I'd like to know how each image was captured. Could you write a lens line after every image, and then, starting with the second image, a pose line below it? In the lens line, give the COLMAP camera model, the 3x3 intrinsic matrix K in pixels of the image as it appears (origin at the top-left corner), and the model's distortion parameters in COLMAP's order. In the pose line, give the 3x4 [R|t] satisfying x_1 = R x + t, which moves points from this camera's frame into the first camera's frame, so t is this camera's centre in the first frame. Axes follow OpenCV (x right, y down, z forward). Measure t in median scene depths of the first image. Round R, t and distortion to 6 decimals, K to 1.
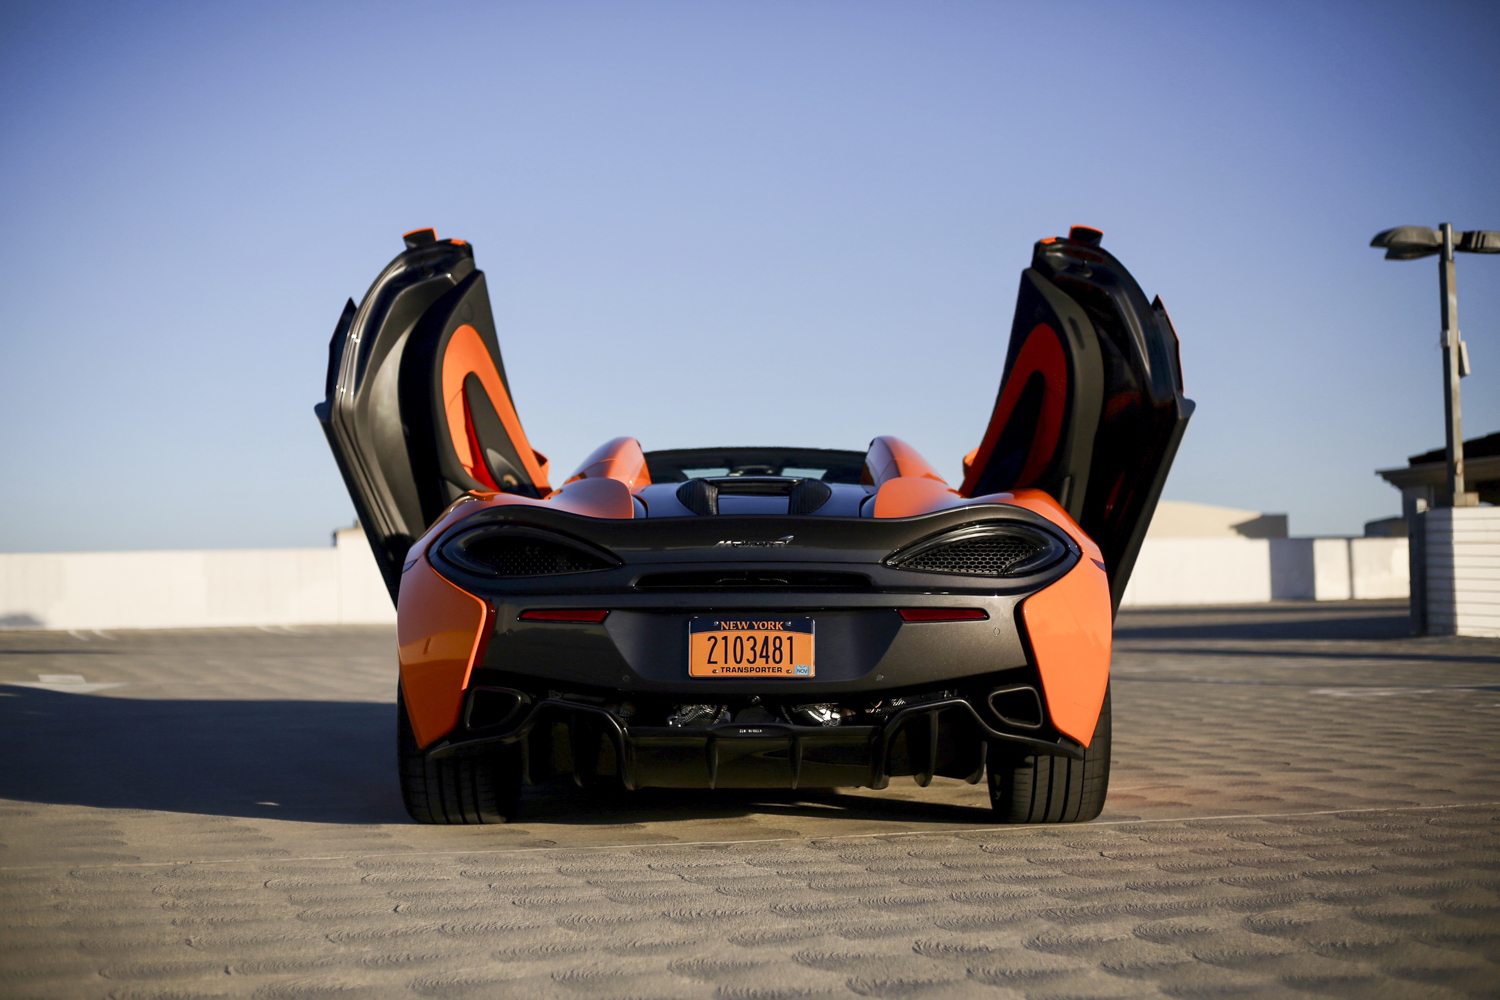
lens RADIAL K [[2185.2, 0, 748.5], [0, 2185.2, 491.2], [0, 0, 1]] dist [-0.113309, 0.000000]
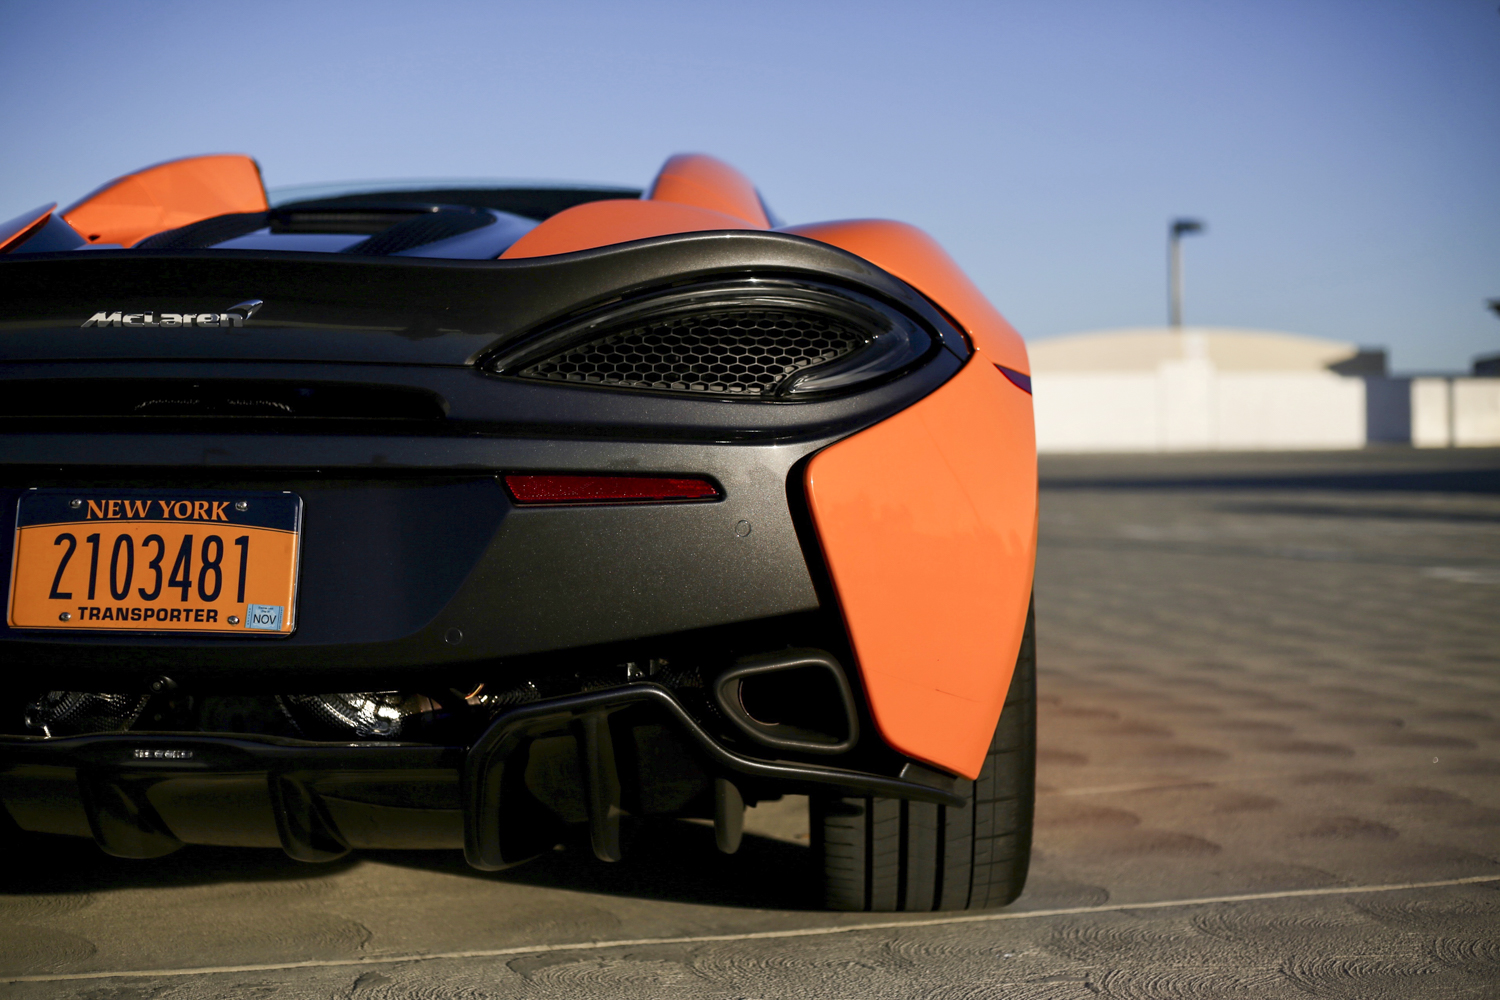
lens RADIAL K [[2185.2, 0, 749.0], [0, 2185.2, 508.0], [0, 0, 1]] dist [-0.113309, 0.000000]
pose [[0.999123, 0.010685, -0.040484, 0.126424], [-0.007310, 0.996555, 0.082610, 0.023874], [0.041227, -0.082242, 0.995759, 0.549968]]
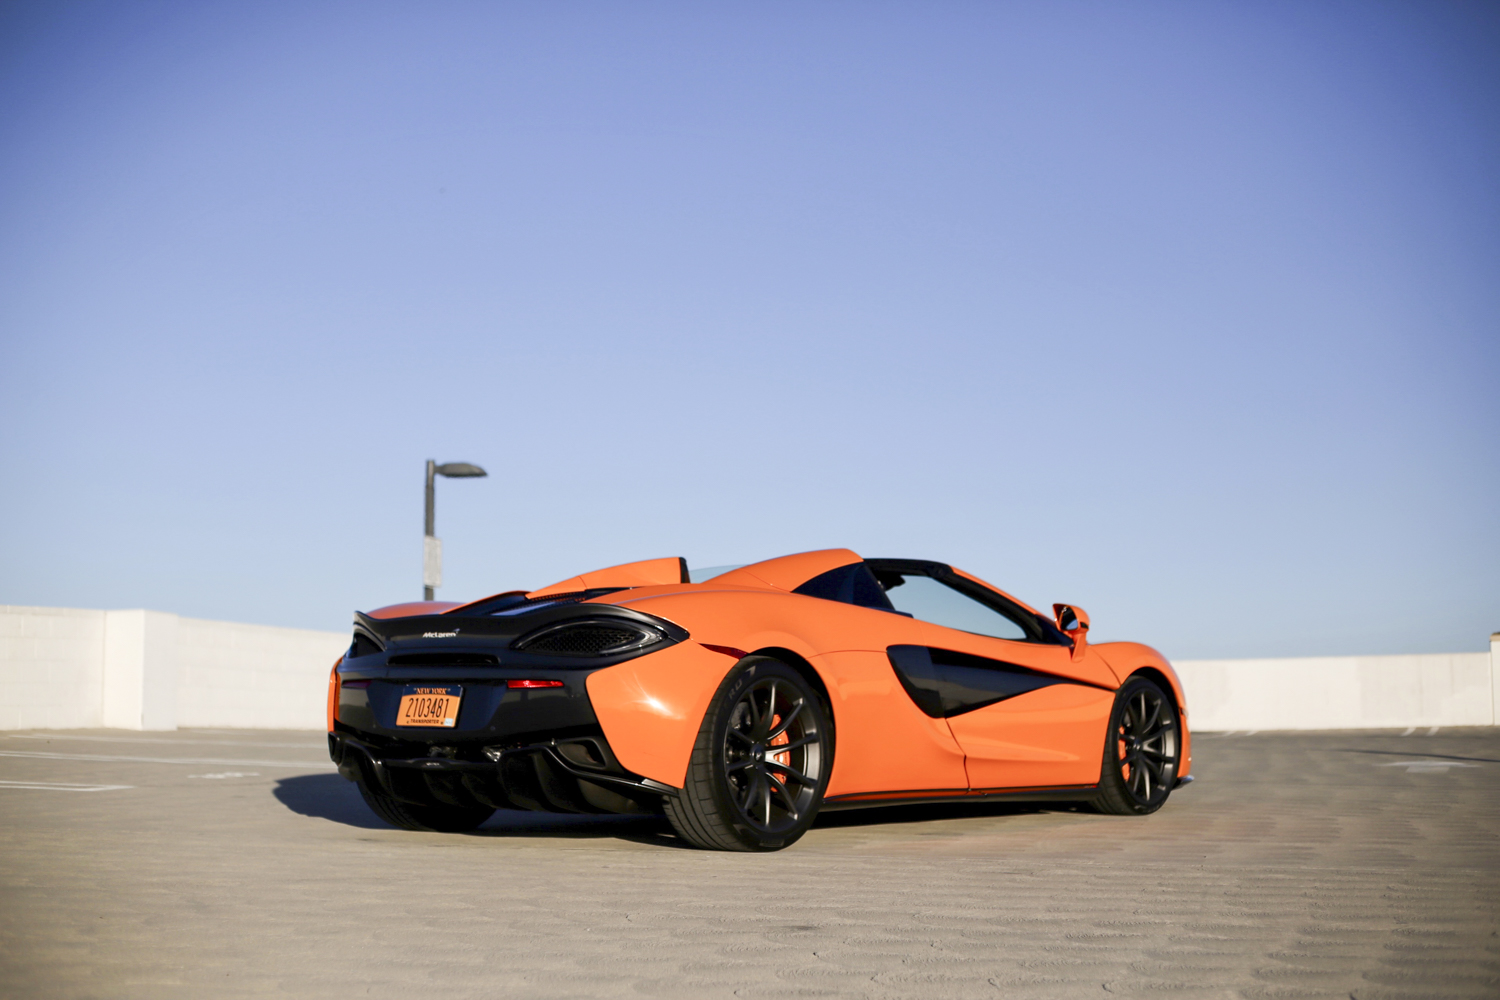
lens RADIAL K [[2185.2, 0, 744.2], [0, 2185.2, 502.0], [0, 0, 1]] dist [-0.113309, 0.000000]
pose [[0.770989, -0.053740, -0.634577, 1.025168], [0.024231, 0.998187, -0.055094, 0.019579], [0.636387, 0.027101, 0.770894, 0.011732]]
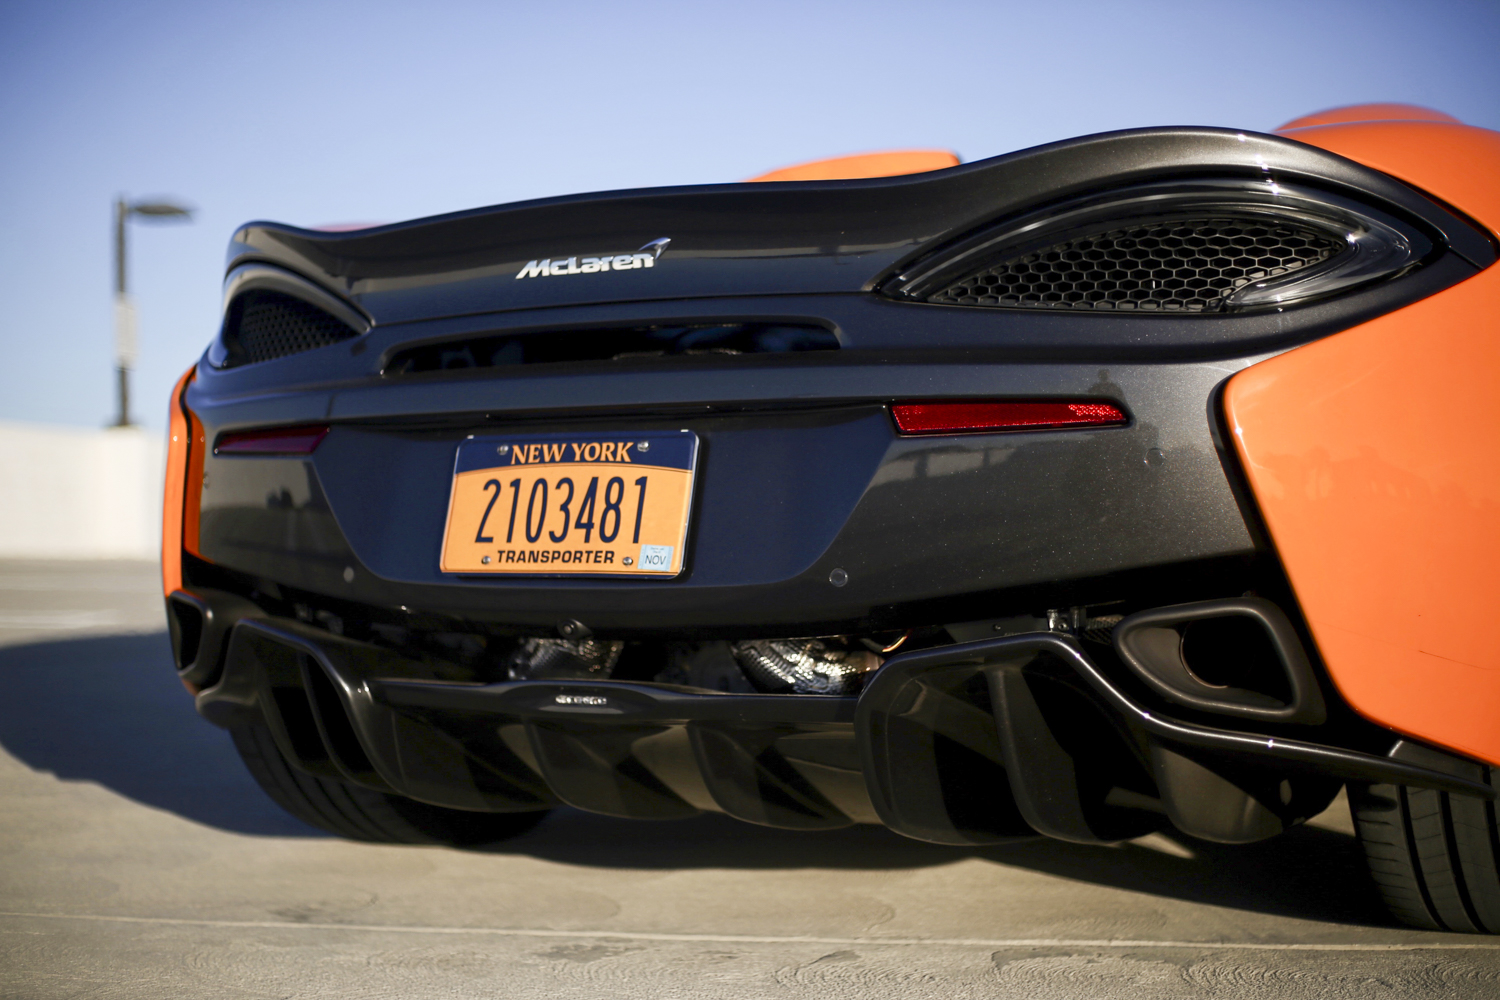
lens RADIAL K [[2185.2, 0, 757.3], [0, 2185.2, 495.9], [0, 0, 1]] dist [-0.113309, 0.000000]
pose [[0.864058, -0.010673, -0.503278, 0.232535], [0.034447, 0.998685, 0.037962, 0.051790], [0.502211, -0.050138, 0.863290, 0.613568]]
